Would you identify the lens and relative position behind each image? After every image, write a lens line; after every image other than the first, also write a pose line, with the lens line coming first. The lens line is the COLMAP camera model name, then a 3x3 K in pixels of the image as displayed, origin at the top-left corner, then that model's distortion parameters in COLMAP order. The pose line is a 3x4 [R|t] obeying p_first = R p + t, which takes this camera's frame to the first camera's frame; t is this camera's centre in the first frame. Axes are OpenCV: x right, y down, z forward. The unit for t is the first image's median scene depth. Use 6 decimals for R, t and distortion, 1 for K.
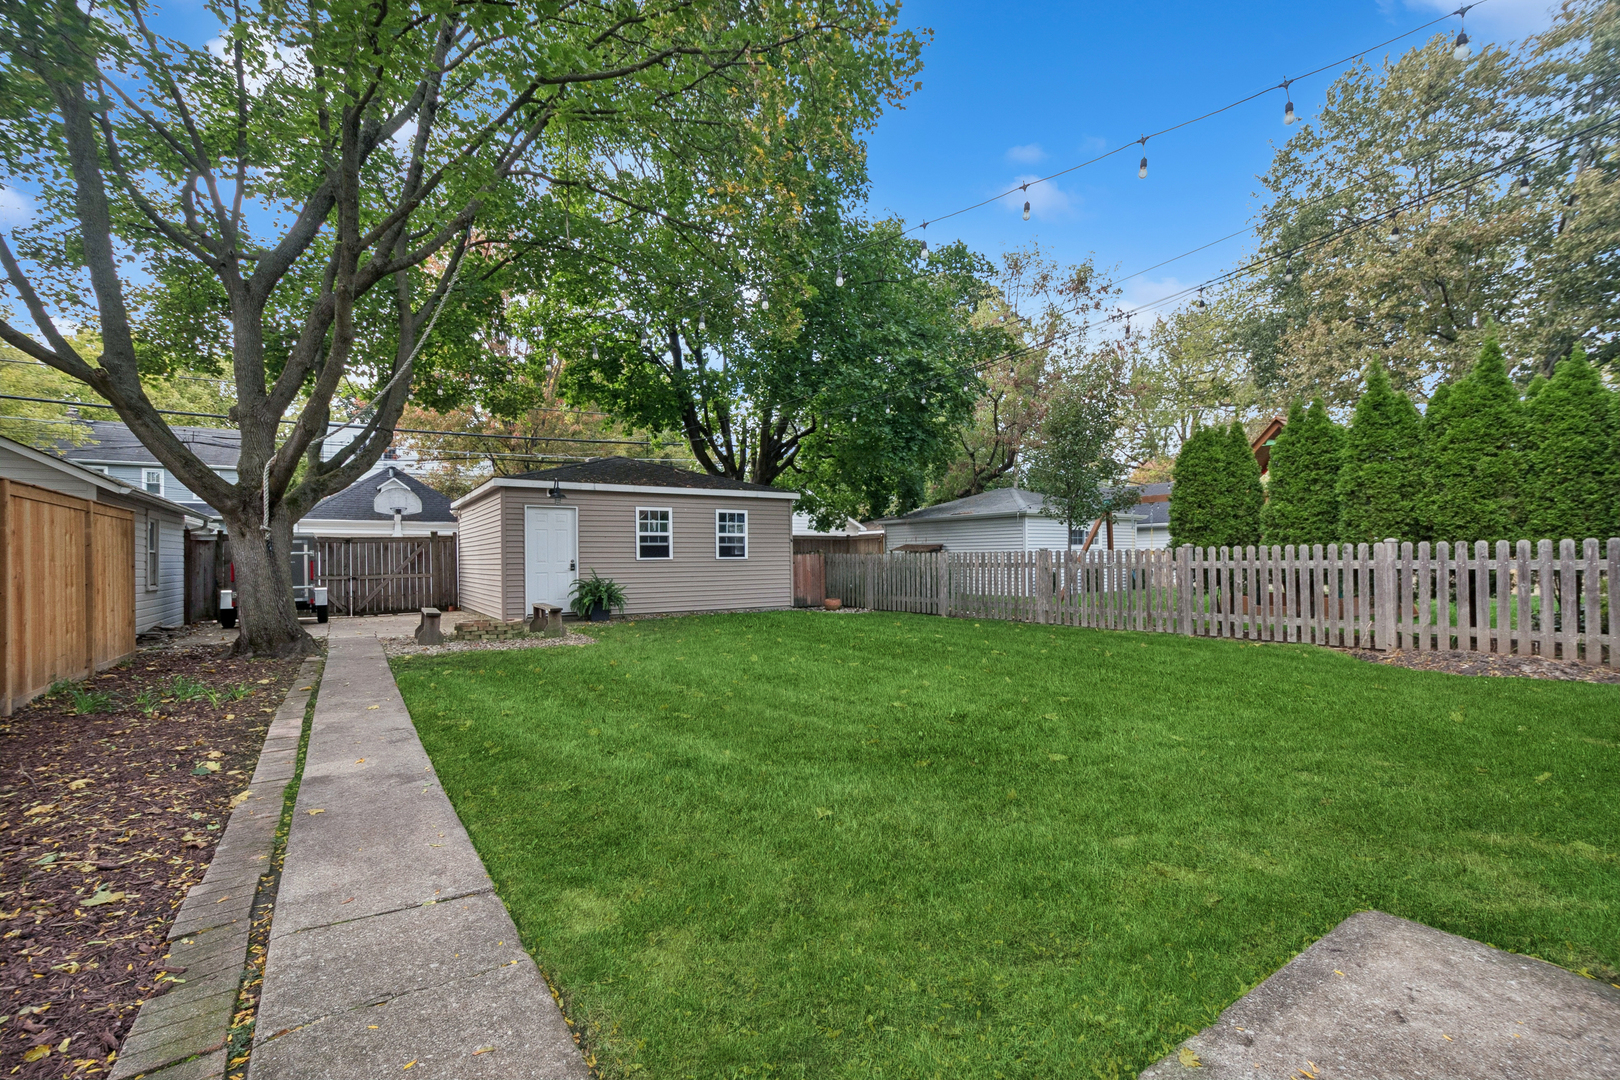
lens RADIAL K [[717.4, 0, 808.9], [0, 717.4, 553.5], [0, 0, 1]] dist [0.002587, 0.000641]
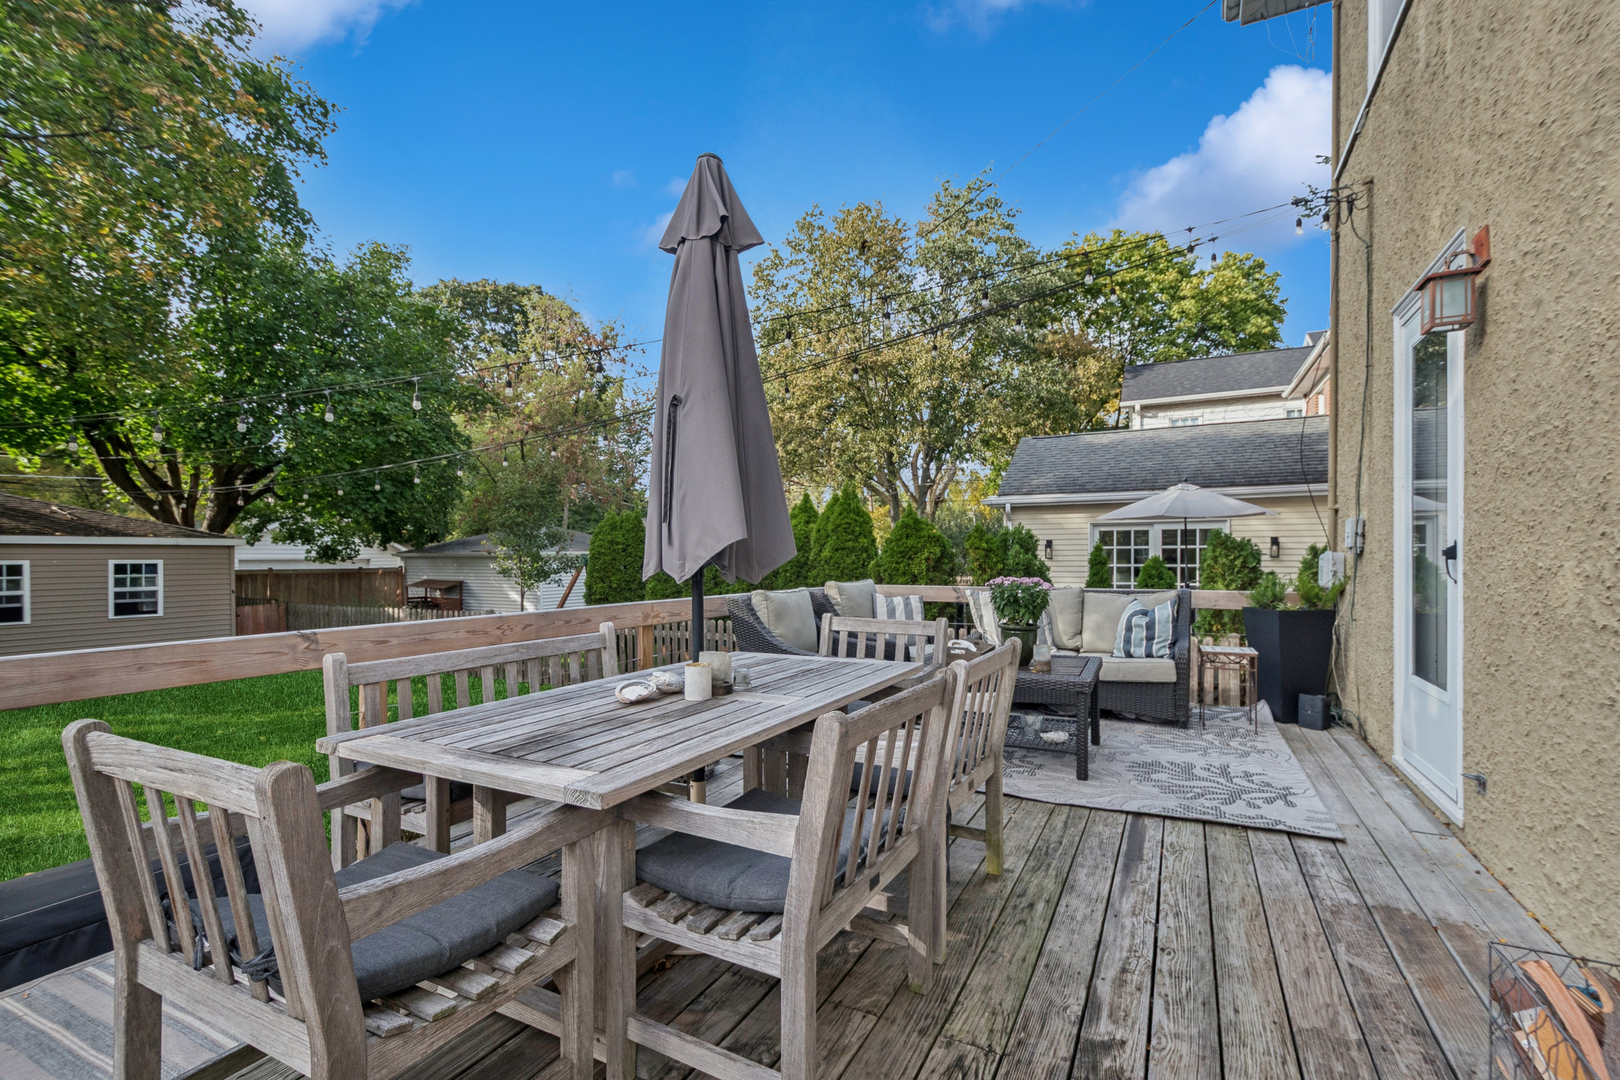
lens RADIAL K [[717.4, 0, 818.2], [0, 717.4, 549.0], [0, 0, 1]] dist [0.002587, 0.000641]
pose [[0.867244, 0.011195, 0.497757, 0.169677], [-0.007570, 0.999928, -0.009300, -0.072200], [-0.497826, 0.004297, 0.867266, -0.144383]]
